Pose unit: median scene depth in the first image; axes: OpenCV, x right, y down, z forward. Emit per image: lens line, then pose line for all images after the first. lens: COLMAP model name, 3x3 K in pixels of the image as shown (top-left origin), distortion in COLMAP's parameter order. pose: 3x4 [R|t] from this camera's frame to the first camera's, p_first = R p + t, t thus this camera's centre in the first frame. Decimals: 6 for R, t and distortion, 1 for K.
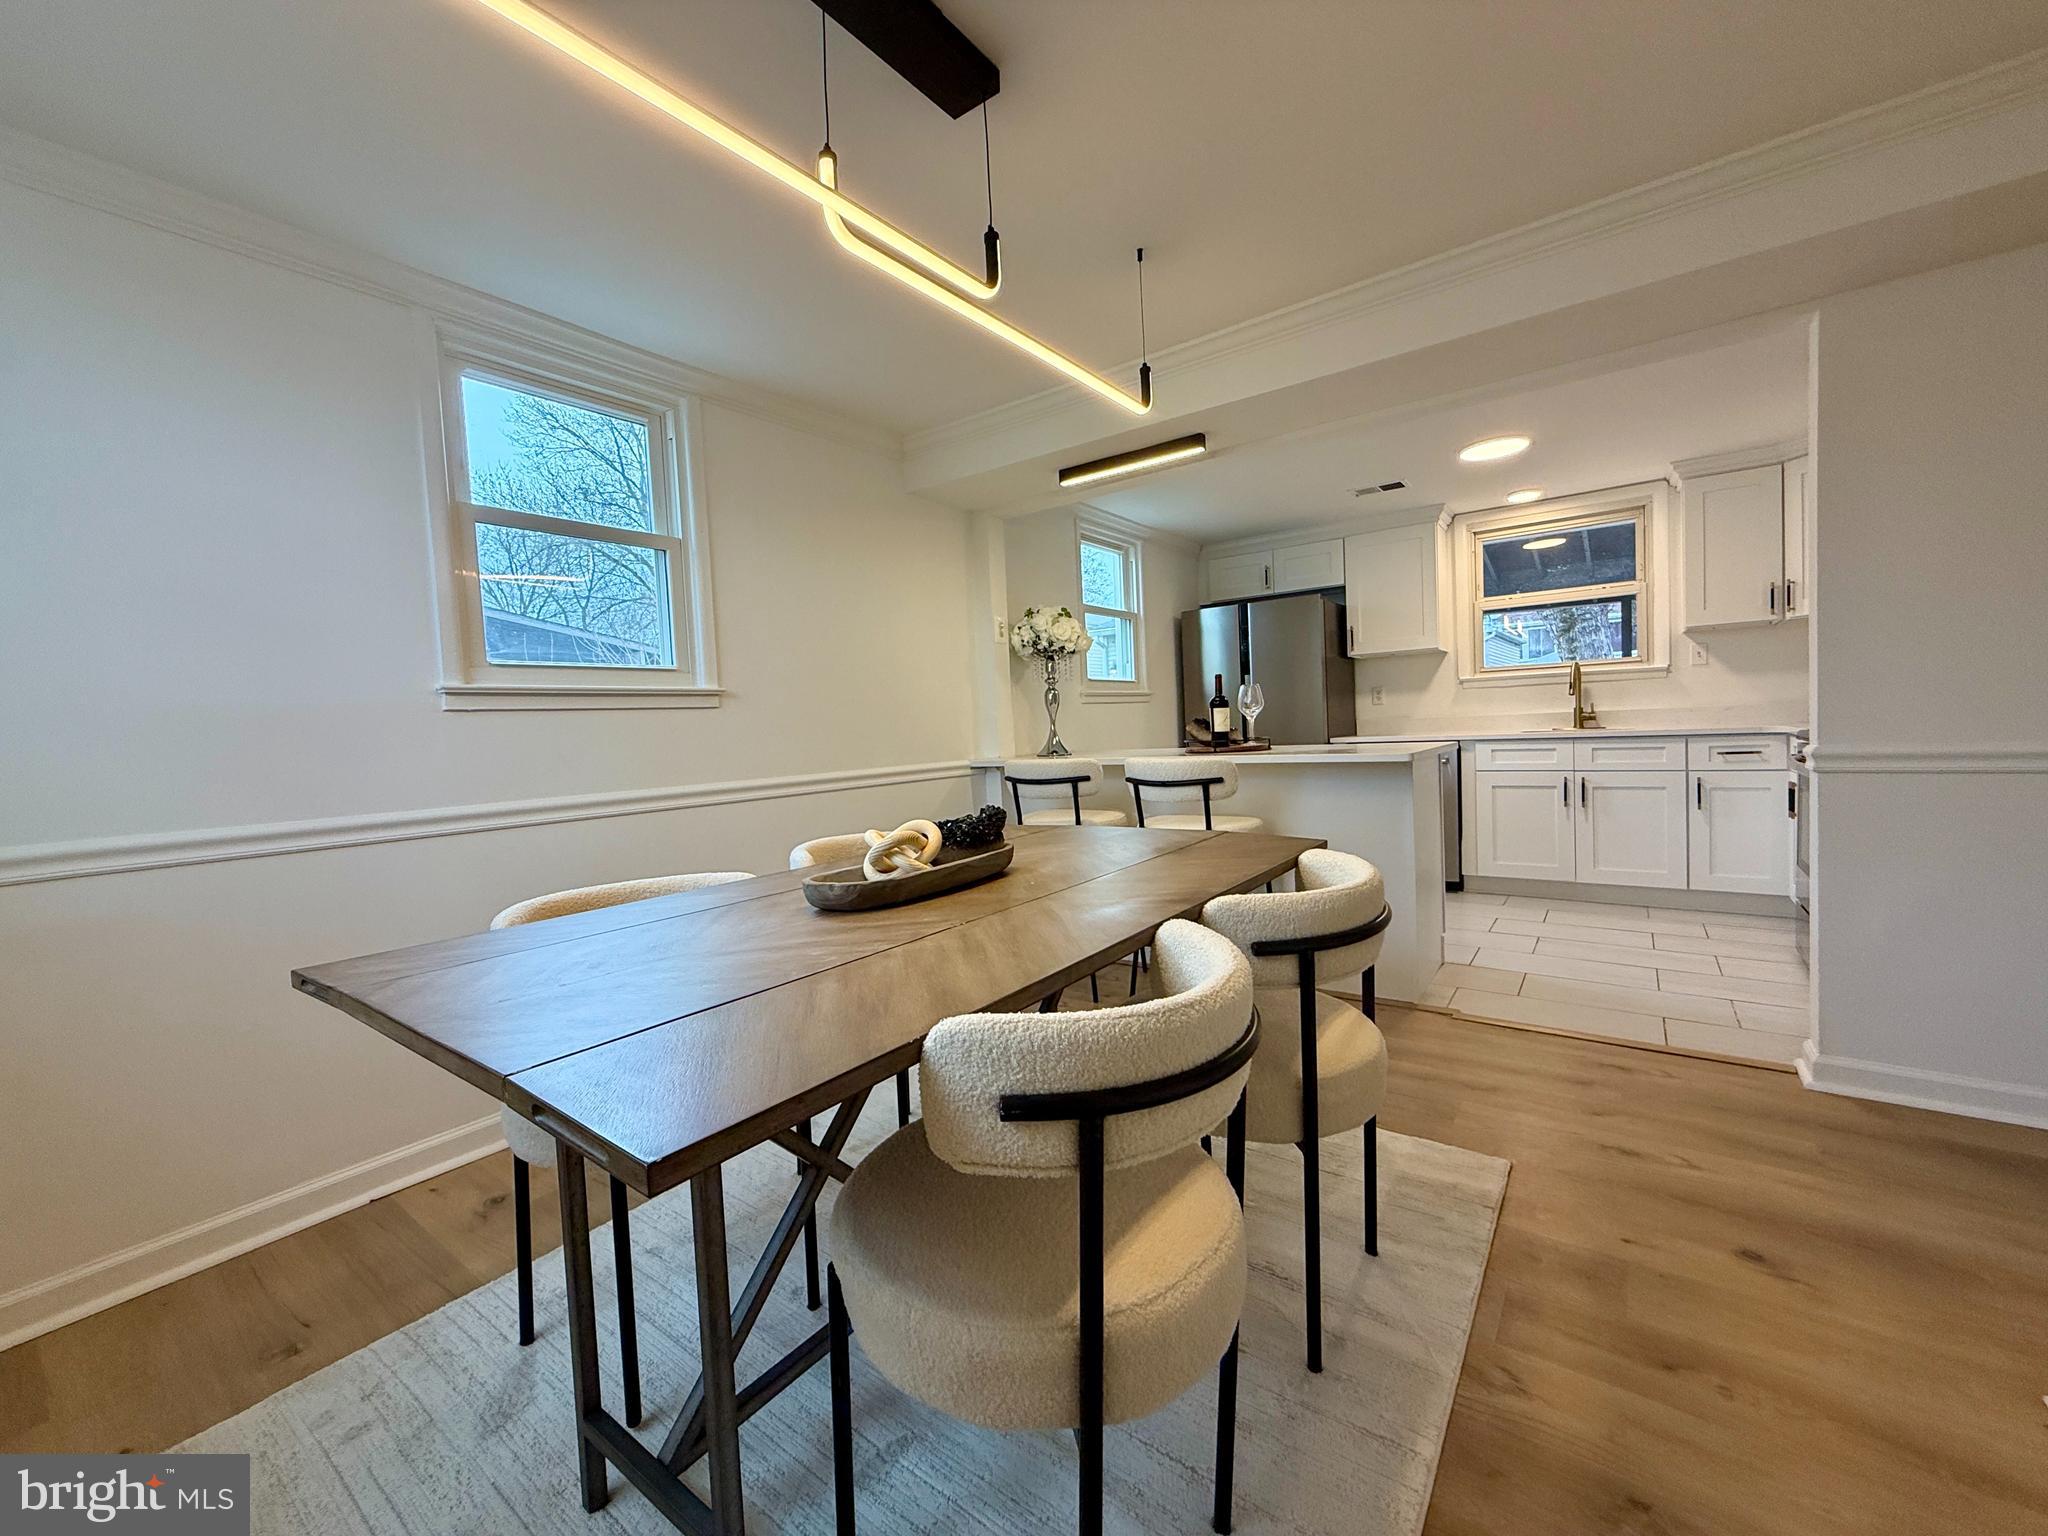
lens RADIAL K [[815.0, 0, 1018.7], [0, 815.0, 764.8], [0, 0, 1]] dist [0.000679, 0.000063]
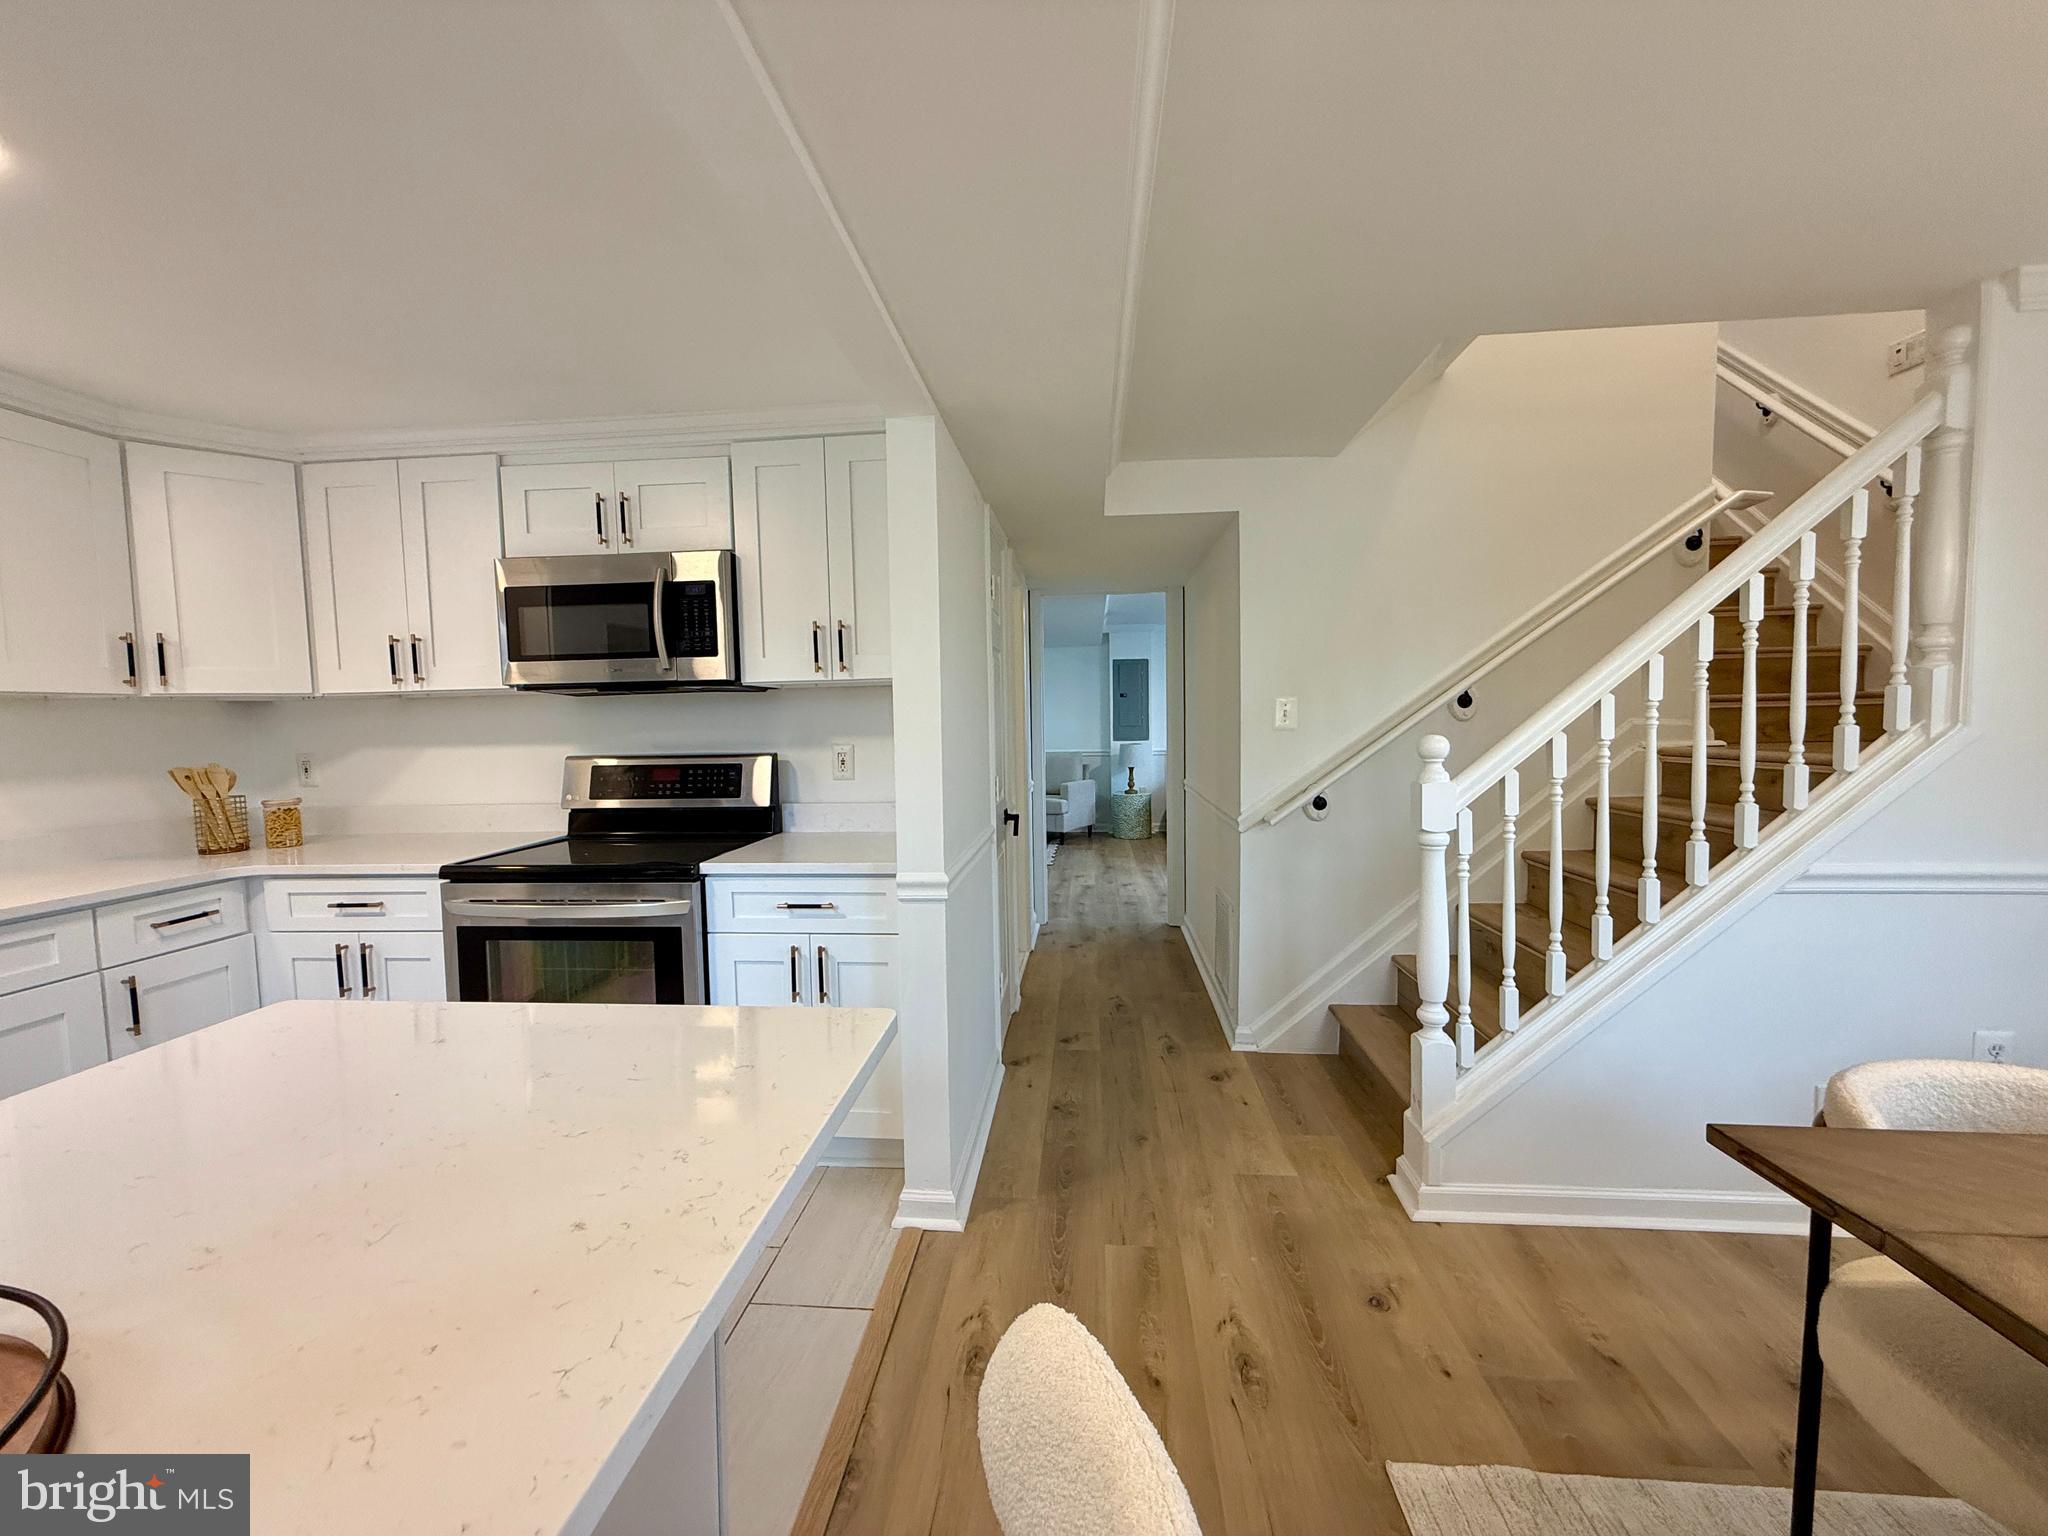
lens RADIAL K [[815.0, 0, 1018.7], [0, 815.0, 764.8], [0, 0, 1]] dist [0.000679, 0.000063]
pose [[-0.523388, 0.002890, 0.852090, 0.060997], [0.082110, 0.995512, 0.047059, -0.093185], [-0.848129, 0.094595, -0.521276, 0.707791]]
